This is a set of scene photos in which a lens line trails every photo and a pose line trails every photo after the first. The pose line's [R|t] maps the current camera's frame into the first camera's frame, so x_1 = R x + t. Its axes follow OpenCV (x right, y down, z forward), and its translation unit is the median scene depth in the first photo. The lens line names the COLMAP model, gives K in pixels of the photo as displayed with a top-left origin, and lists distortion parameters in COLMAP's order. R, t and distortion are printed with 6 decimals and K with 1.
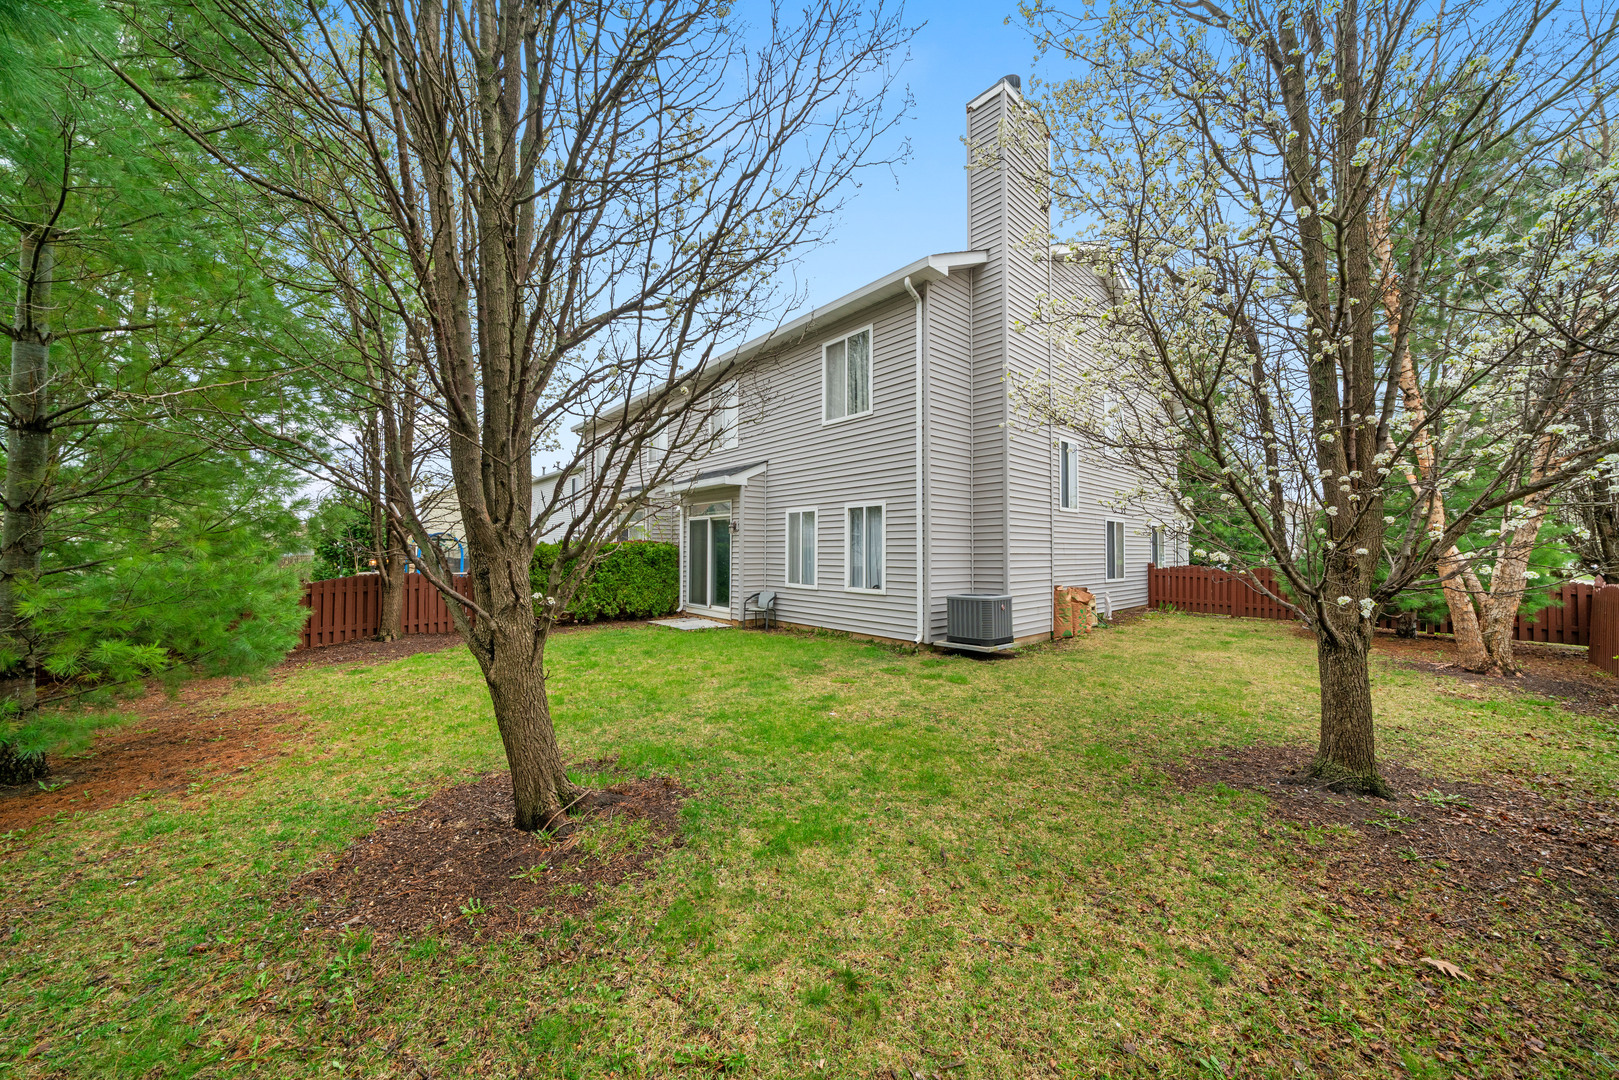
lens RADIAL K [[555.1, 0, 806.0], [0, 555.1, 533.7], [0, 0, 1]] dist [-0.001323, -0.000053]
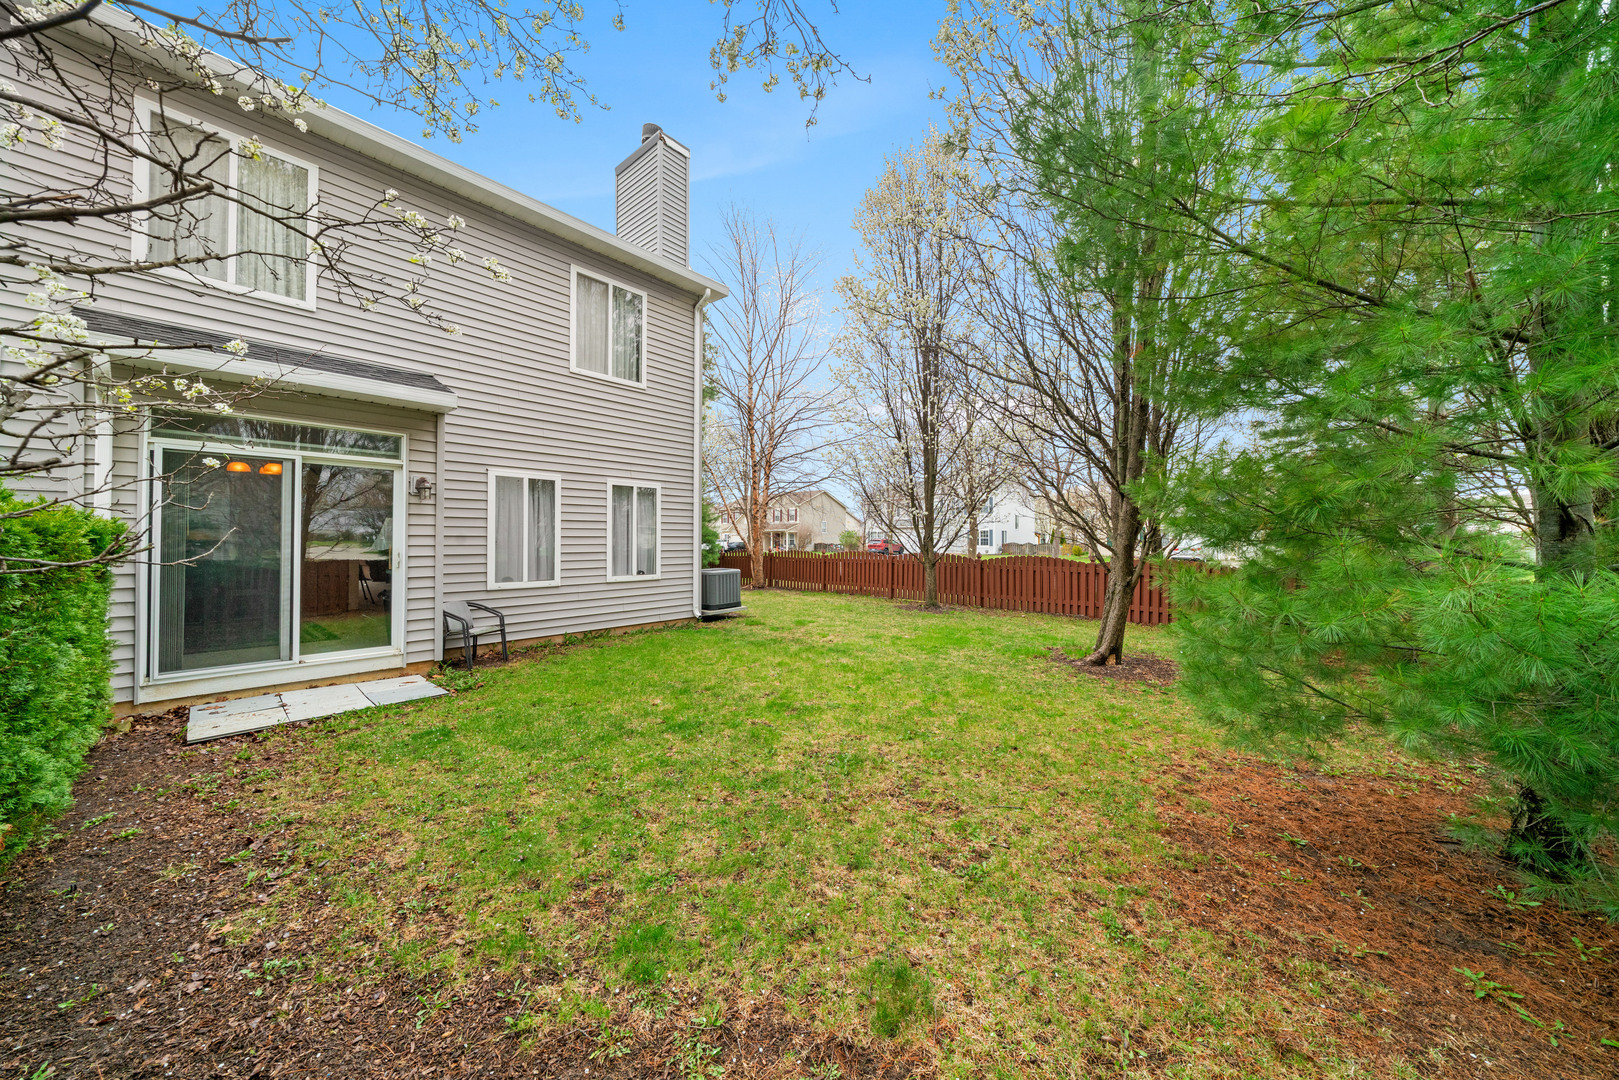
lens RADIAL K [[555.1, 0, 805.7], [0, 555.1, 540.1], [0, 0, 1]] dist [-0.001323, -0.000053]
pose [[-0.159360, -0.003819, 0.987213, -0.783389], [-0.029896, 0.999553, -0.000959, 0.029970], [-0.986768, -0.029667, -0.159403, 0.799222]]
